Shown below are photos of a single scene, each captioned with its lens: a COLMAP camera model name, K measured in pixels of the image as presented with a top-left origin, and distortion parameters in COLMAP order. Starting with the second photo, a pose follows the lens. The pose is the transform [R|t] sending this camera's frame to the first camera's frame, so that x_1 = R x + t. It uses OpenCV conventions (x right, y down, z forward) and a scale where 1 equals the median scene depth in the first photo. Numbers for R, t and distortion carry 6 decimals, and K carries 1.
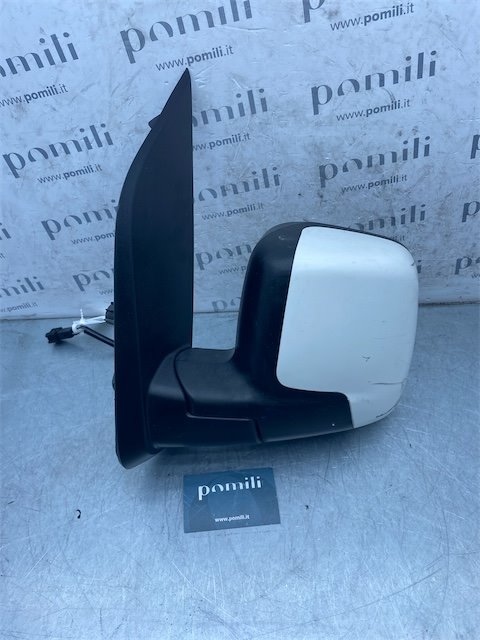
lens RADIAL K [[513.2, 0, 240.1], [0, 513.2, 318.7], [0, 0, 1]] dist [-0.036052, 0.035206]
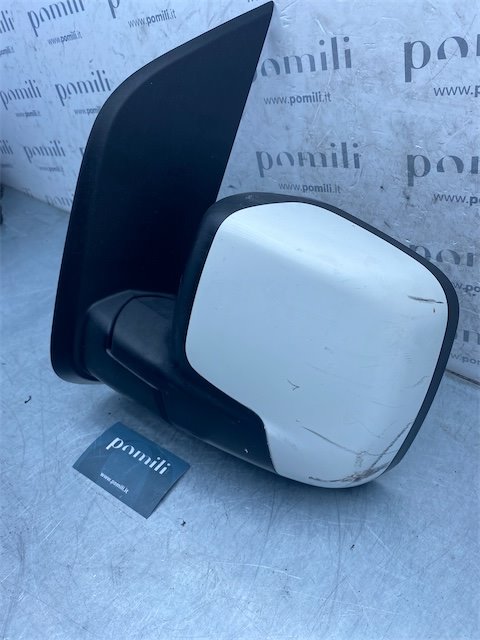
lens RADIAL K [[513.2, 0, 238.8], [0, 513.2, 314.2], [0, 0, 1]] dist [-0.036052, 0.035206]
pose [[0.765763, 0.389002, -0.512137, 0.480315], [-0.413326, 0.907772, 0.071496, -0.034038], [0.492716, 0.156930, 0.855923, 0.277137]]
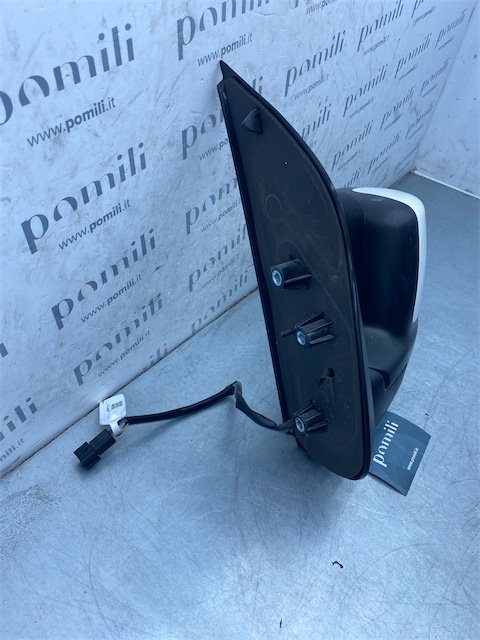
lens RADIAL K [[513.2, 0, 239.3], [0, 513.2, 321.4], [0, 0, 1]] dist [-0.036052, 0.035206]
pose [[0.598059, -0.427634, 0.677831, -0.821091], [0.430722, 0.884730, 0.178132, -0.217278], [-0.675872, 0.185423, 0.713313, 0.398213]]
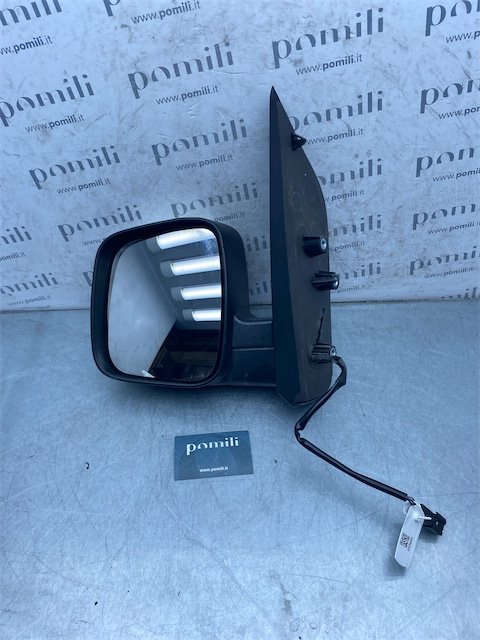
lens RADIAL K [[513.2, 0, 235.5], [0, 513.2, 321.7], [0, 0, 1]] dist [-0.036052, 0.035206]
pose [[0.999941, 0.010700, -0.001790, 0.033405], [-0.010725, 0.999836, -0.014608, 0.053782], [0.001633, 0.014626, 0.999892, -0.216793]]
